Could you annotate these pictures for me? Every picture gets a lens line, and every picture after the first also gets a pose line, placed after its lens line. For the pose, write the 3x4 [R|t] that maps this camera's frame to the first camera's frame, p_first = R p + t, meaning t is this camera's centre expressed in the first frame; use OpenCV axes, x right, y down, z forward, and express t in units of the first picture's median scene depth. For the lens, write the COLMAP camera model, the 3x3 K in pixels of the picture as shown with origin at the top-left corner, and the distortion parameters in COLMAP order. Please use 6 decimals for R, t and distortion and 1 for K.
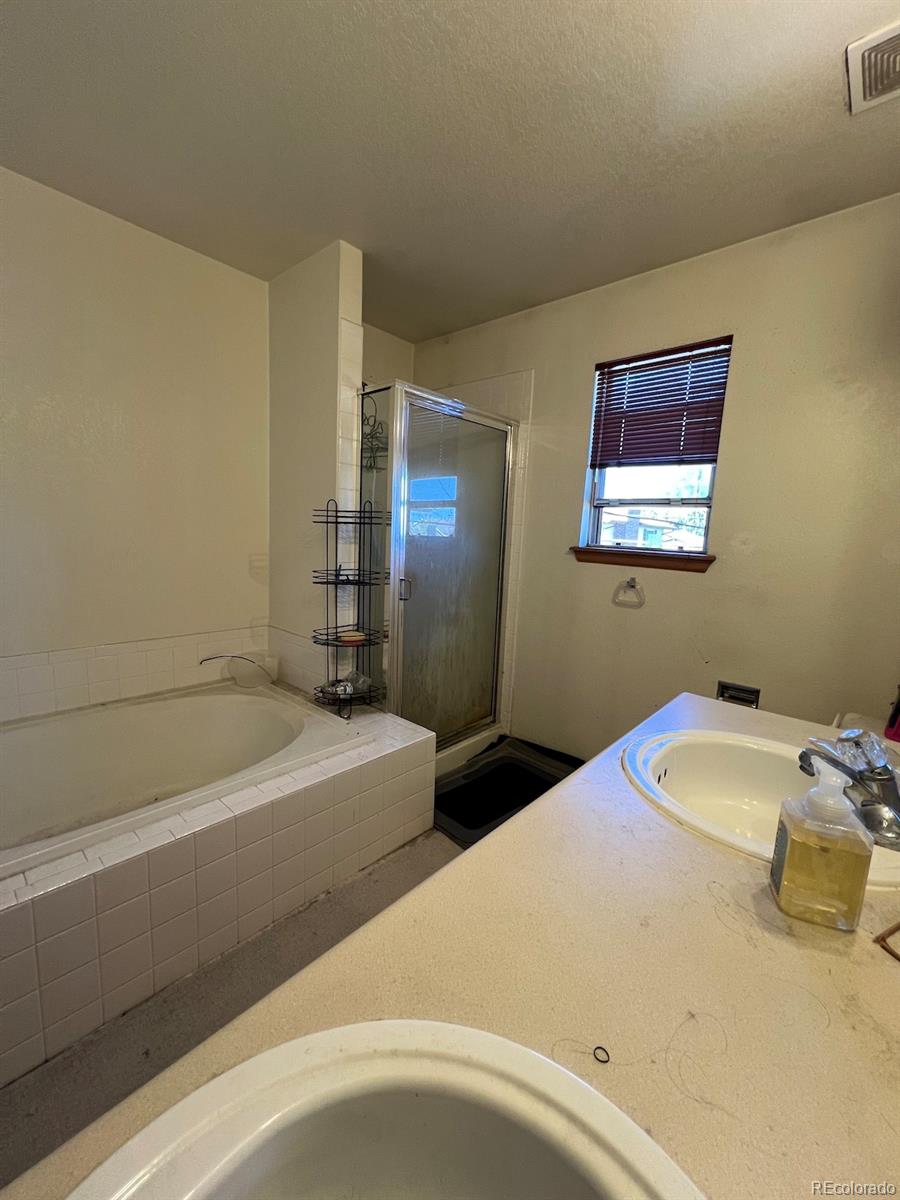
lens RADIAL K [[482.7, 0, 449.2], [0, 482.7, 597.6], [0, 0, 1]] dist [0.001214, 0.000093]
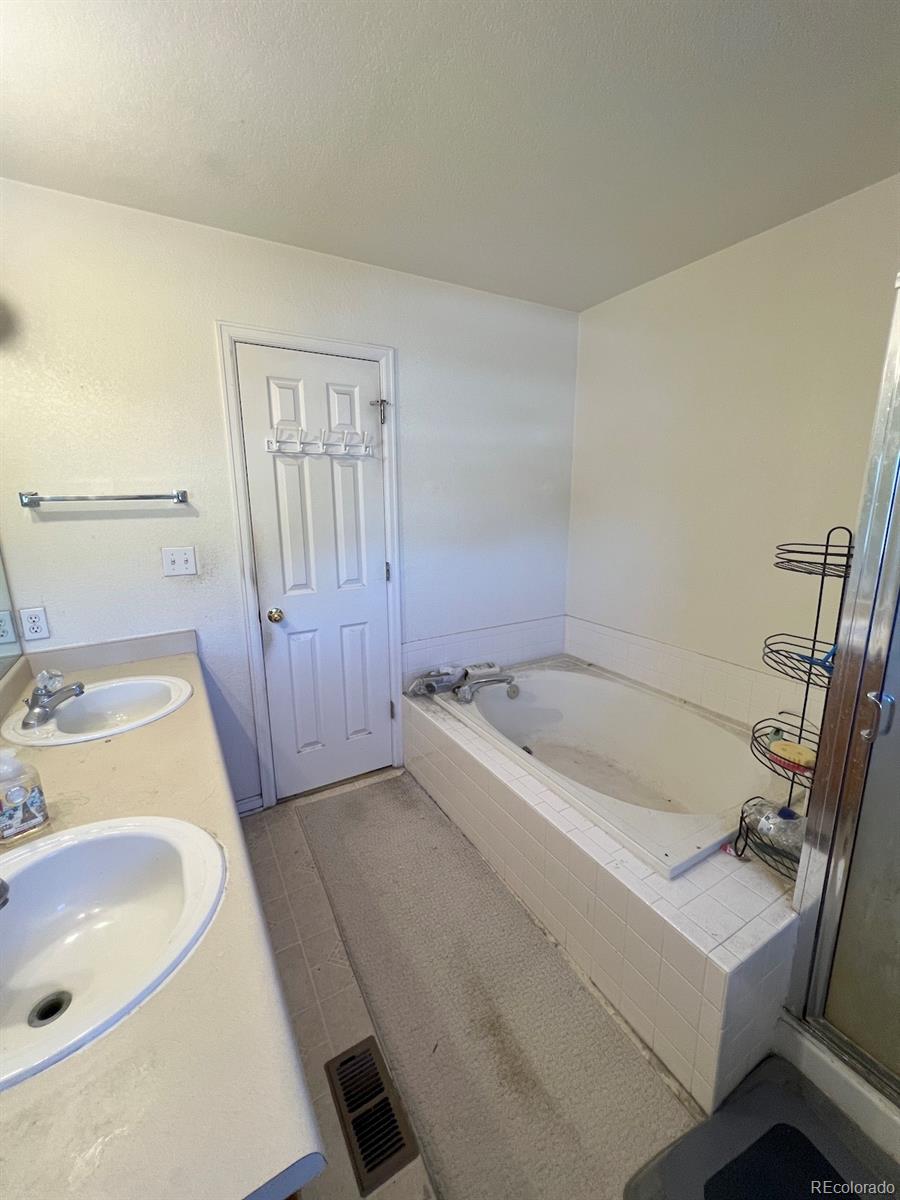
lens RADIAL K [[482.7, 0, 451.2], [0, 482.7, 597.7], [0, 0, 1]] dist [0.001214, 0.000093]
pose [[-0.304949, 0.163687, -0.938197, 0.516869], [-0.135685, 0.967602, 0.212920, -0.199533], [0.942654, 0.192229, -0.272859, 0.803359]]
